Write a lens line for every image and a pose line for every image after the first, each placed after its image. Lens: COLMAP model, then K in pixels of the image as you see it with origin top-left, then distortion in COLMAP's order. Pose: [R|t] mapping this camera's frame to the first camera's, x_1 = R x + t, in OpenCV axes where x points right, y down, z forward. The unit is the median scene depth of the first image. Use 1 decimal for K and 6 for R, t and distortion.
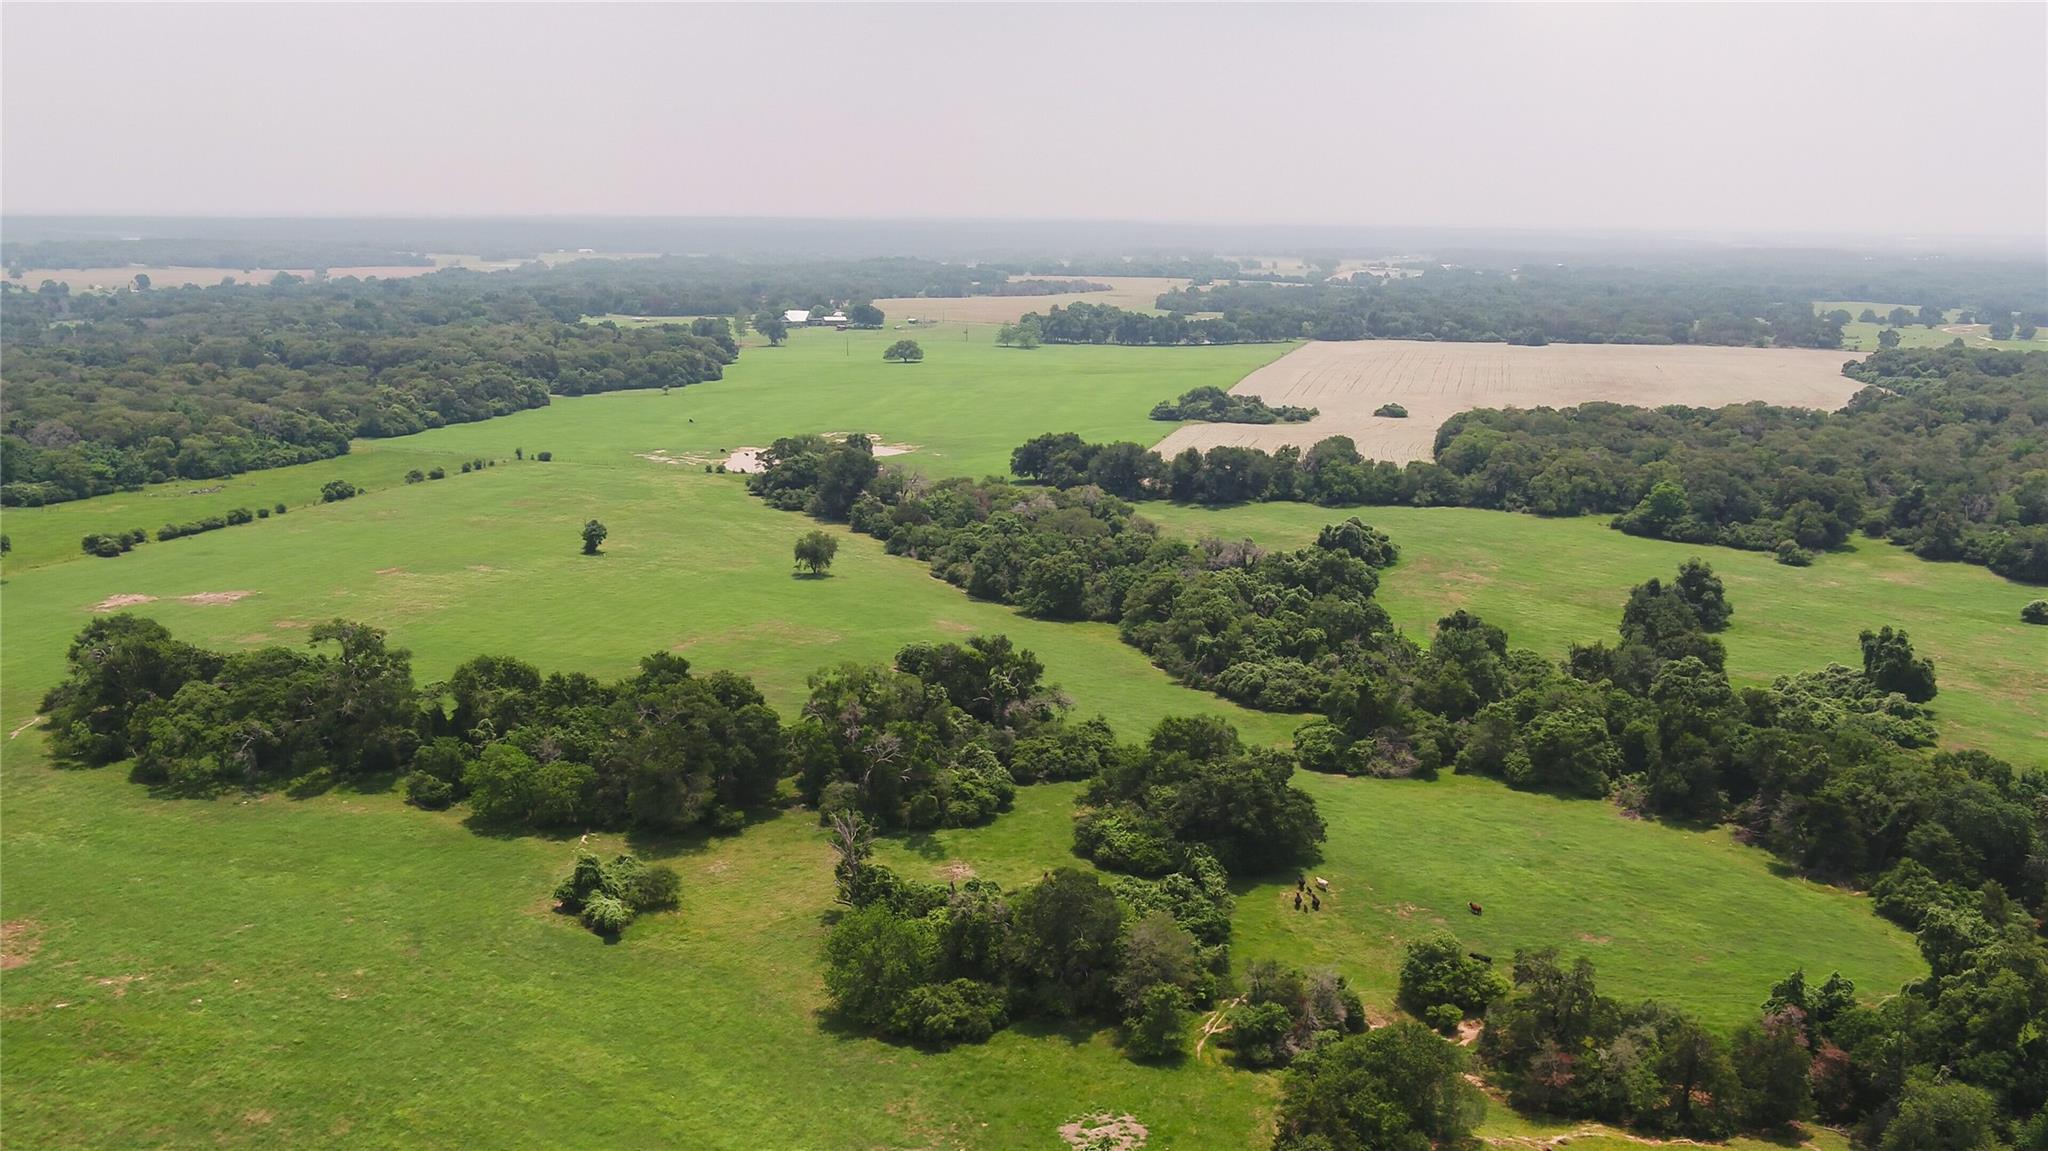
lens RADIAL K [[1772.4, 0, 1025.6], [0, 1772.4, 542.7], [0, 0, 1]] dist [0.000964, -0.002425]
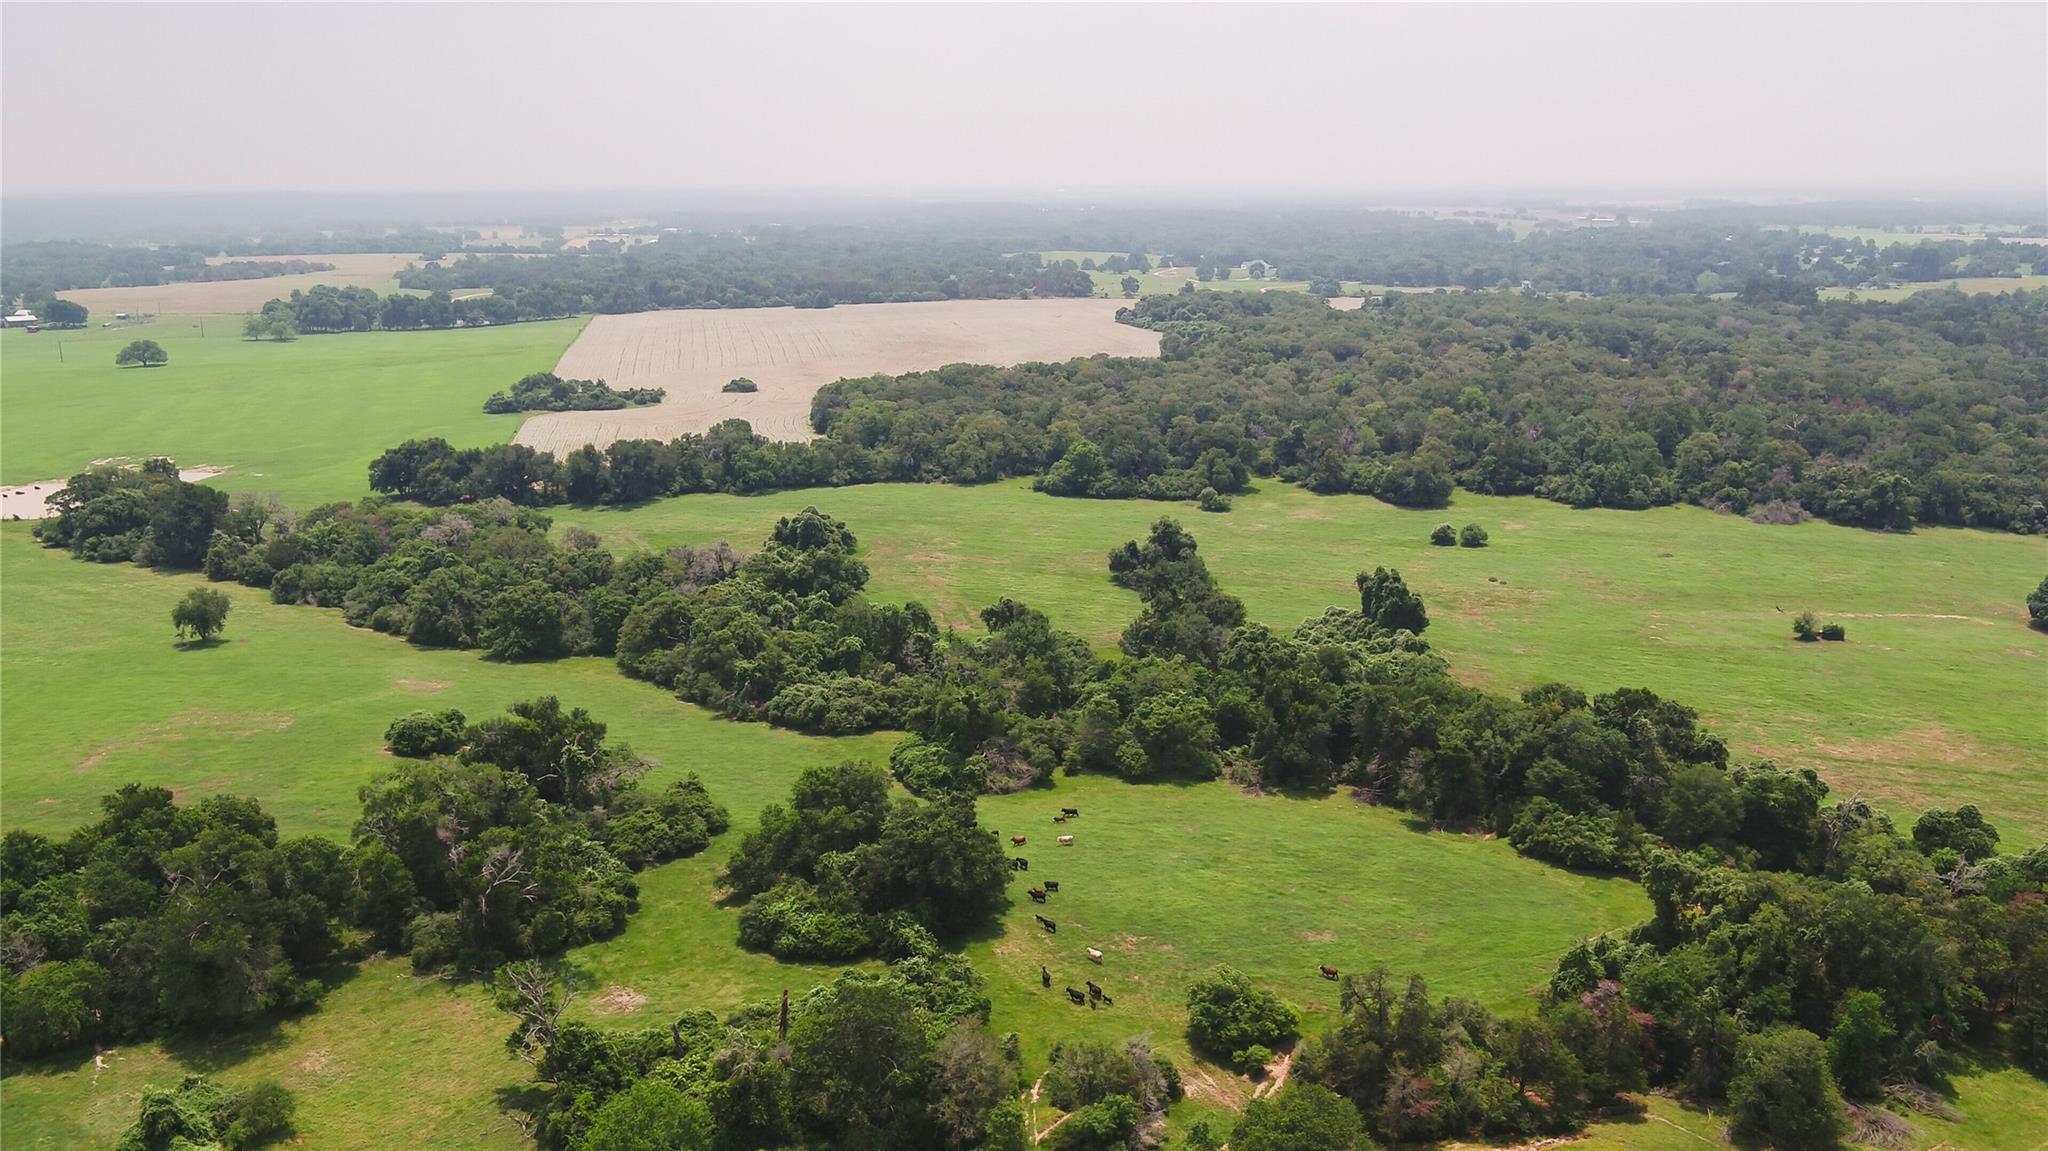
lens RADIAL K [[1770.7, 0, 1008.1], [0, 1770.7, 568.5], [0, 0, 1]] dist [0.001169, -0.003805]
pose [[0.906779, -0.110889, 0.406761, -0.101440], [0.097112, 0.993784, 0.054432, -0.021946], [-0.410269, -0.009856, 0.911911, 0.097584]]
